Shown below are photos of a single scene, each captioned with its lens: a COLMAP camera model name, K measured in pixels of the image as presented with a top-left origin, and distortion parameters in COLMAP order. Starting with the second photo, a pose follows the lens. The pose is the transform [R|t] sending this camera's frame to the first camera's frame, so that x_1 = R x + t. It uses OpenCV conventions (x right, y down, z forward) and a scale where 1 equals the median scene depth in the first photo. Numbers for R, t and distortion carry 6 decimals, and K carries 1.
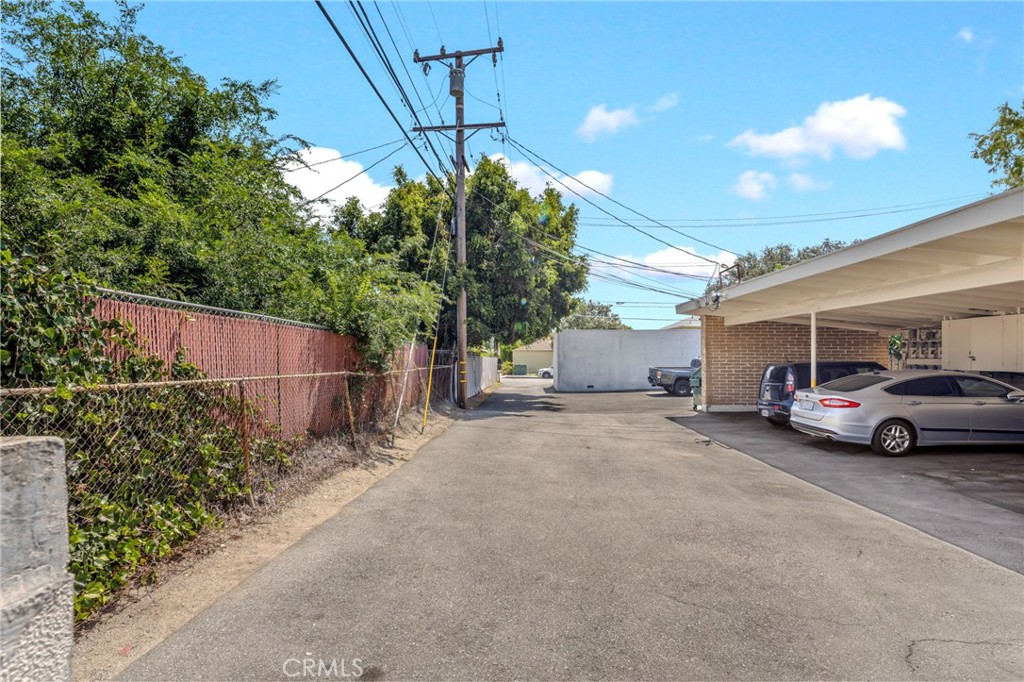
lens RADIAL K [[492.4, 0, 509.2], [0, 492.4, 359.1], [0, 0, 1]] dist [0.006378, -0.005122]
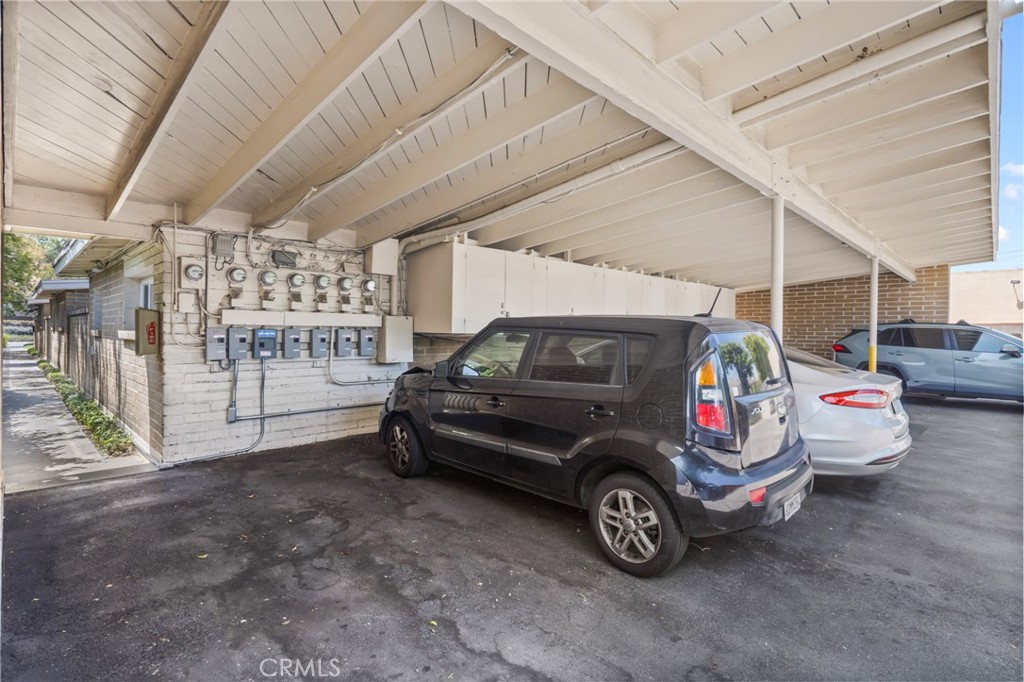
lens RADIAL K [[492.4, 0, 513.3], [0, 492.4, 335.8], [0, 0, 1]] dist [0.006378, -0.005122]
pose [[-0.748889, -0.013657, 0.662554, 0.443786], [-0.003949, 0.999862, 0.016146, 0.013746], [-0.662683, 0.009475, -0.748840, 1.276378]]
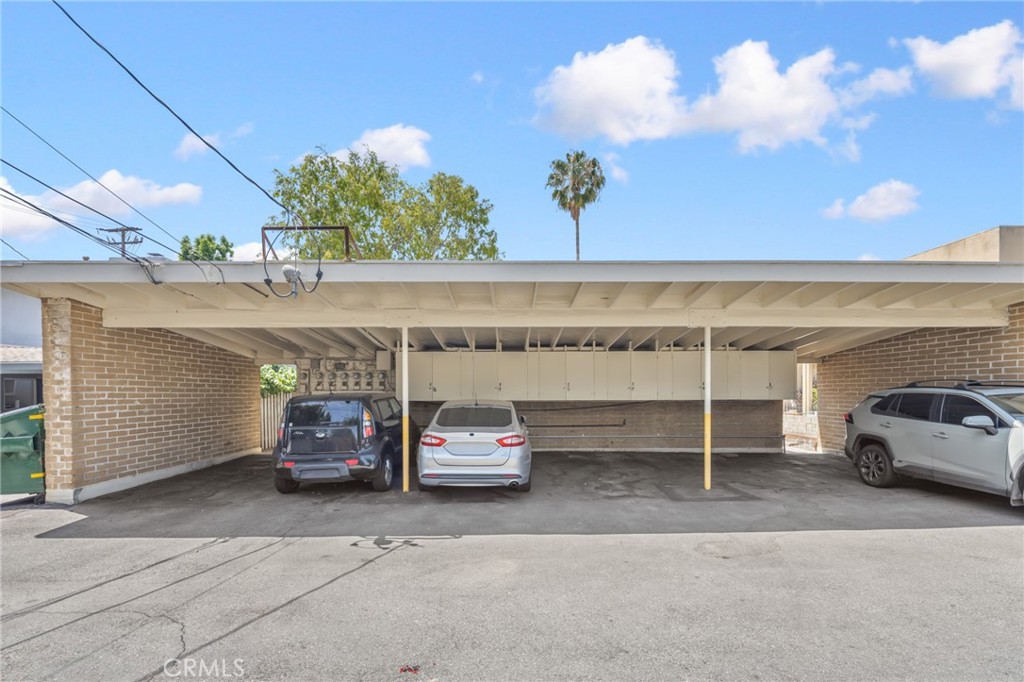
lens RADIAL K [[492.4, 0, 507.0], [0, 492.4, 392.7], [0, 0, 1]] dist [0.006378, -0.005122]
pose [[-0.050758, -0.000296, 0.998711, -0.123307], [0.008970, 0.999959, 0.000752, 0.005612], [-0.998671, 0.008997, -0.050754, 0.777858]]
